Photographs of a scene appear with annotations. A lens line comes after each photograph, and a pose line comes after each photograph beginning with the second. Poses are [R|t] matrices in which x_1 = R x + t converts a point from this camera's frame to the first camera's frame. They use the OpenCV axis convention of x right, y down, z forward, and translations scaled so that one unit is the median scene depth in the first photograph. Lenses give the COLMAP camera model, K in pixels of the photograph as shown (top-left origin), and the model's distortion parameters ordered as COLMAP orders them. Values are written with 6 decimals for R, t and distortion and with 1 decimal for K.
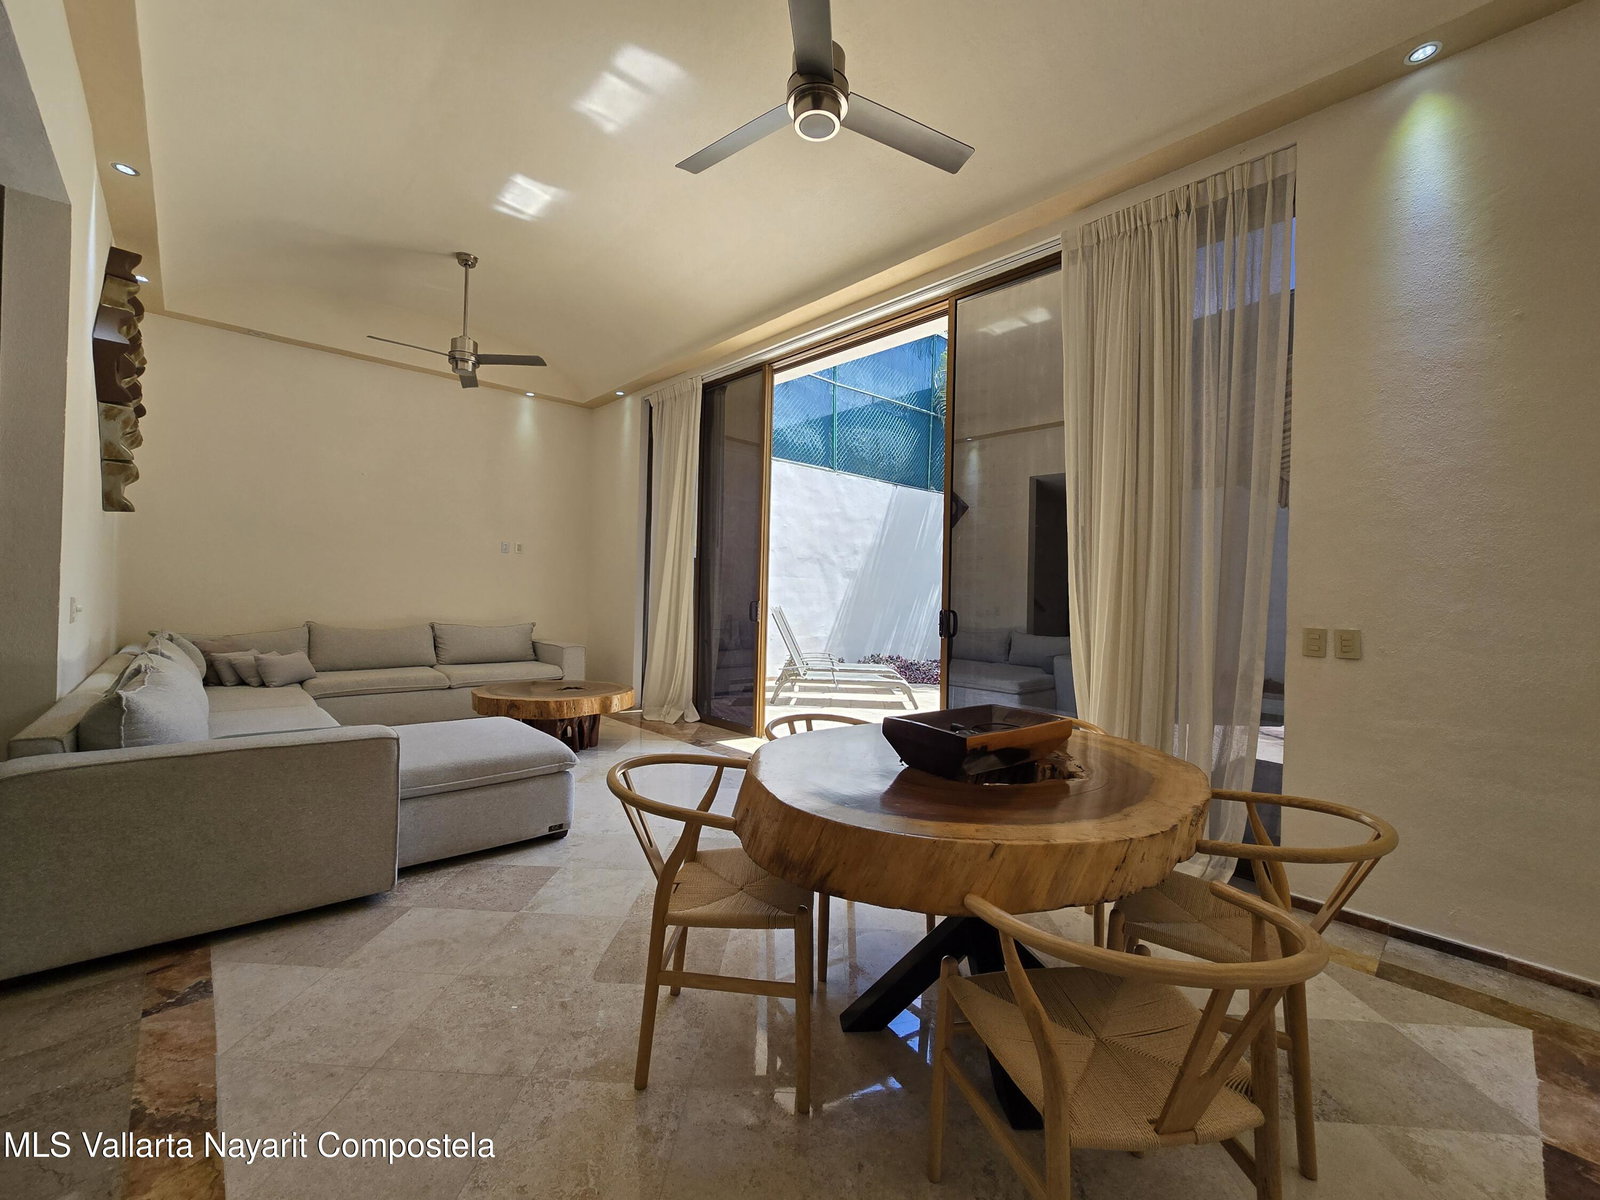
lens RADIAL K [[653.0, 0, 800.0], [0, 653.0, 600.0], [0, 0, 1]] dist [-0.007059, -0.000152]
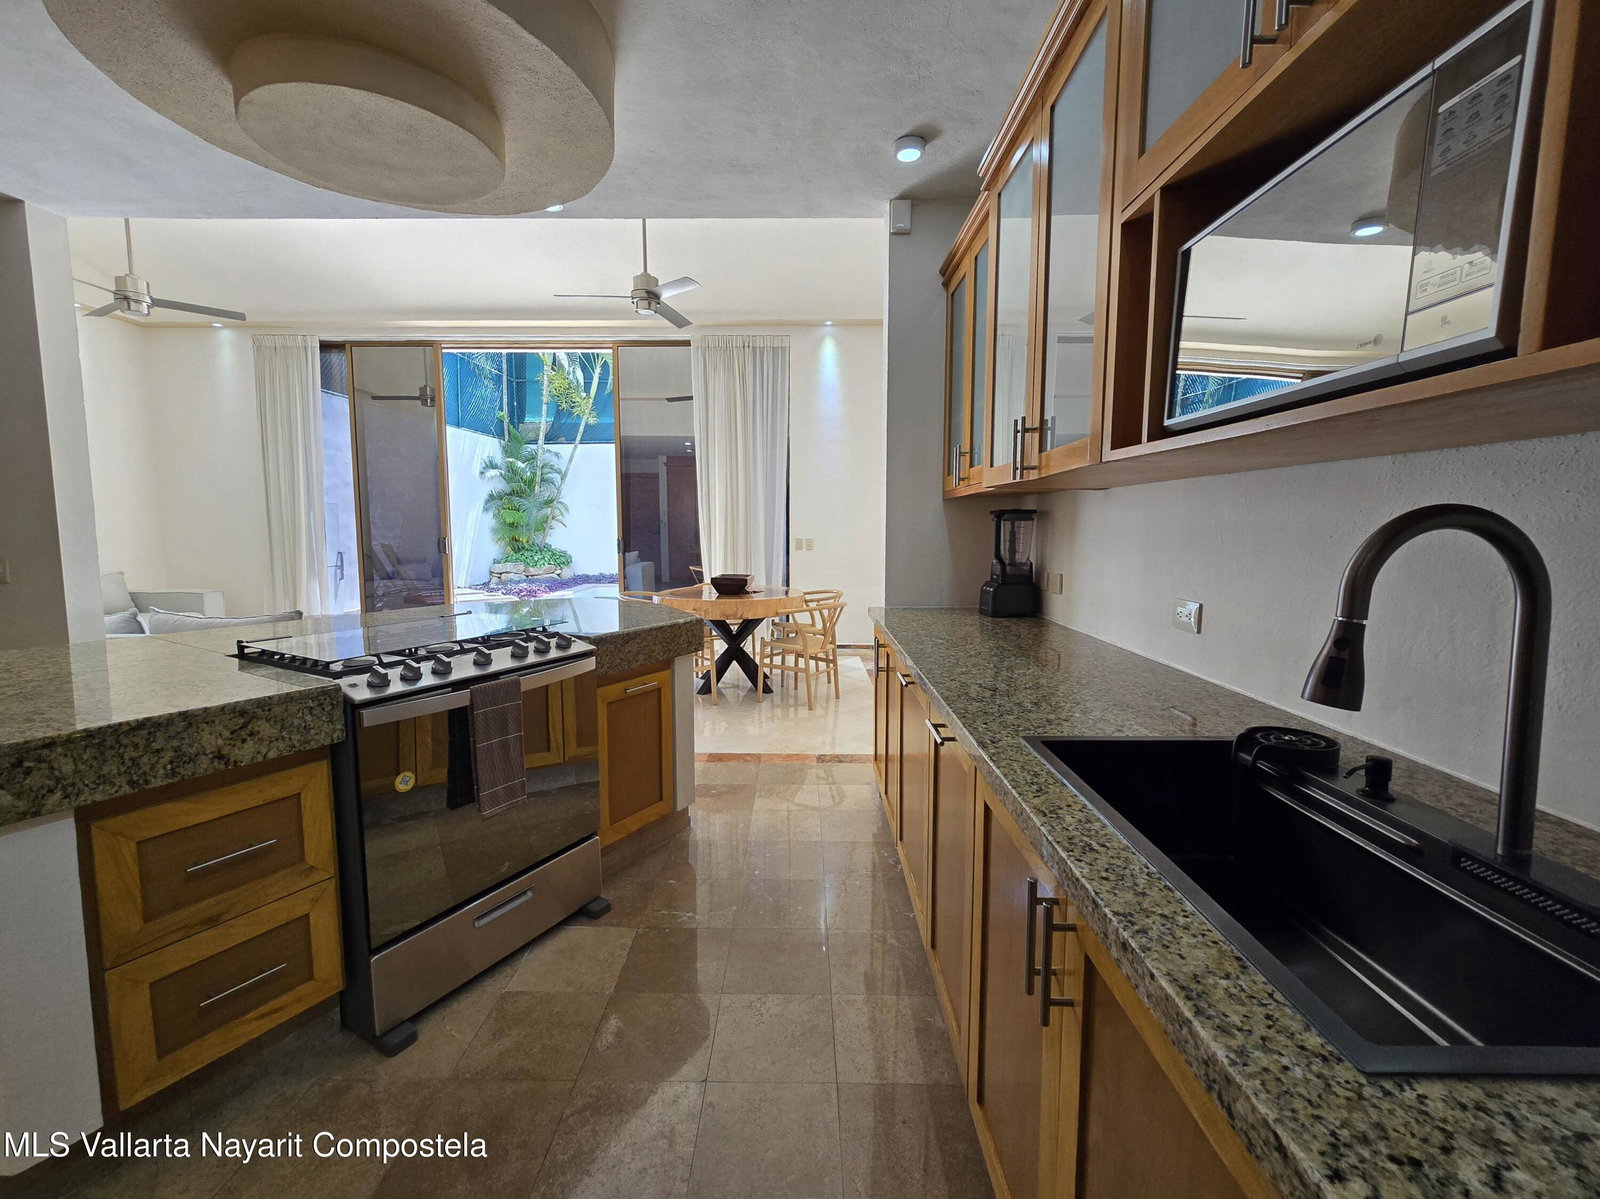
lens RADIAL K [[666.9, 0, 799.7], [0, 666.9, 588.5], [0, 0, 1]] dist [-0.000229, -0.000042]
pose [[0.679400, -0.099468, 0.726995, -0.607953], [0.026066, 0.993416, 0.111560, -0.028107], [-0.733305, -0.056844, 0.677519, -0.416658]]
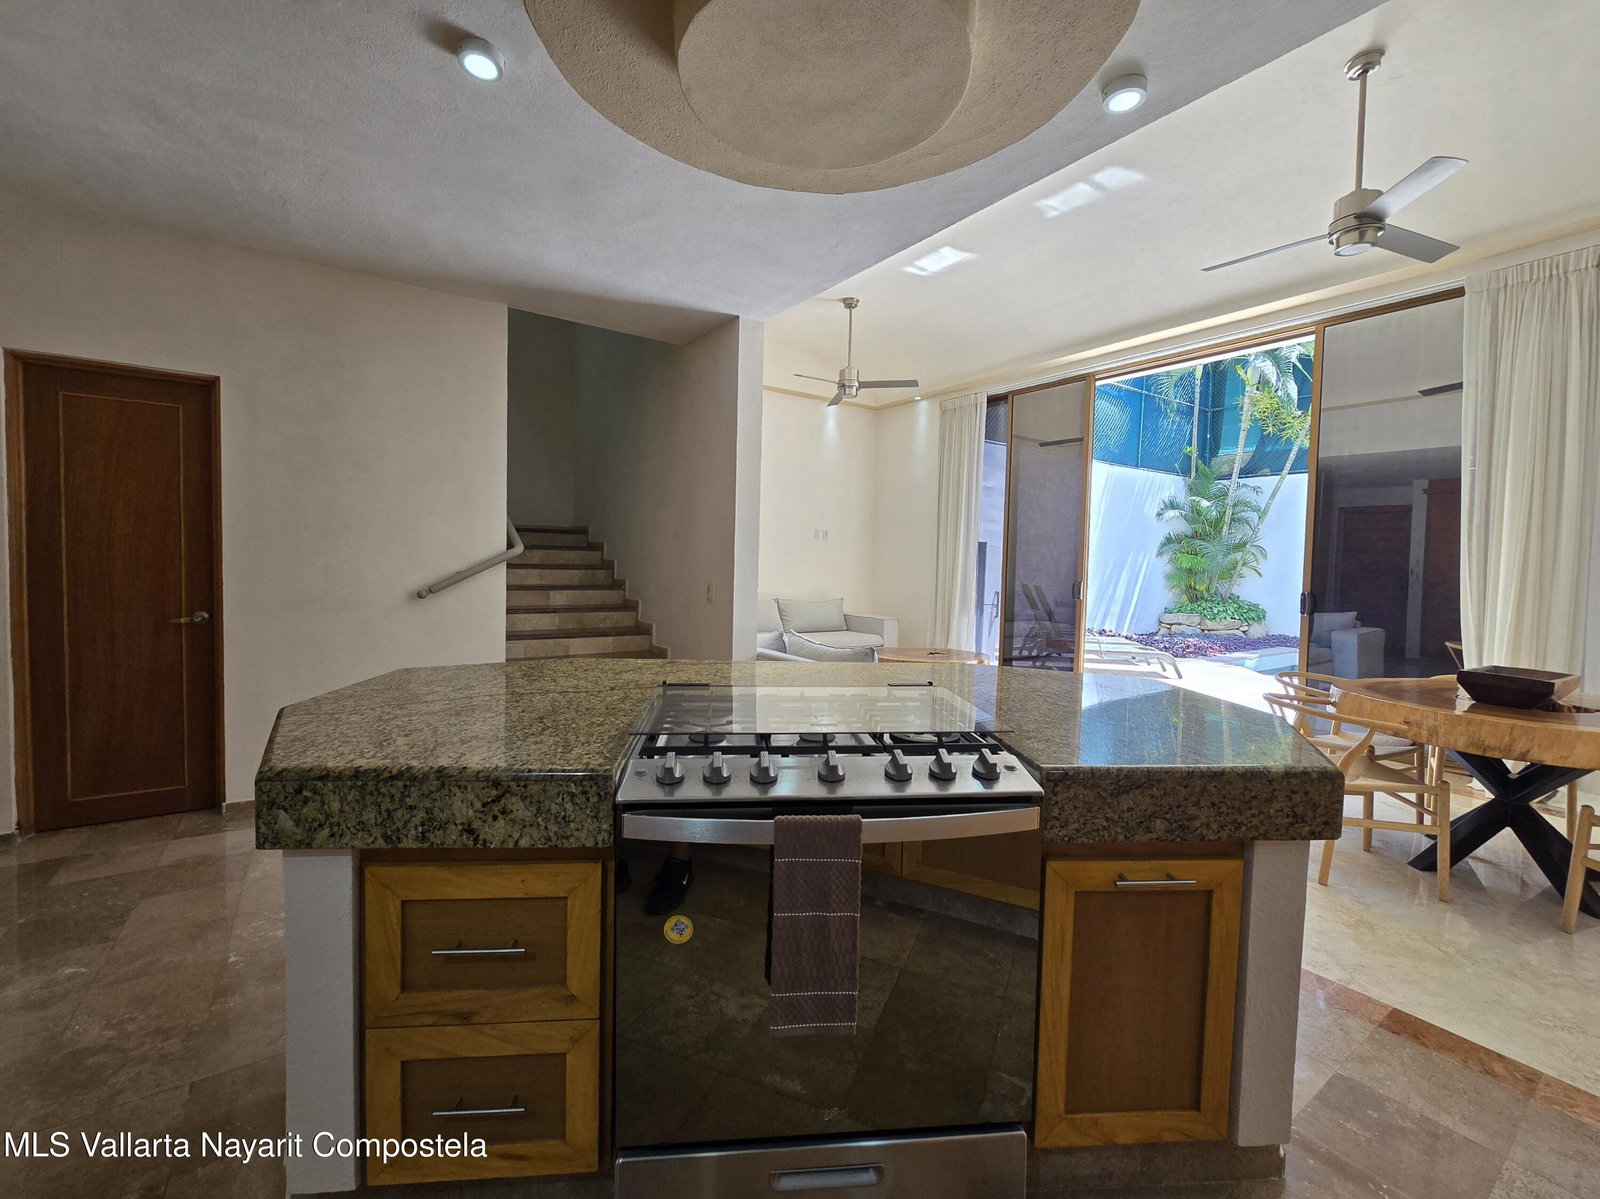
lens RADIAL K [[666.9, 0, 799.7], [0, 666.9, 588.5], [0, 0, 1]] dist [-0.000229, -0.000042]
pose [[0.990271, 0.001336, -0.139146, -0.435500], [0.002805, 0.999559, 0.029559, -0.024474], [0.139124, -0.029662, 0.989831, -0.269764]]
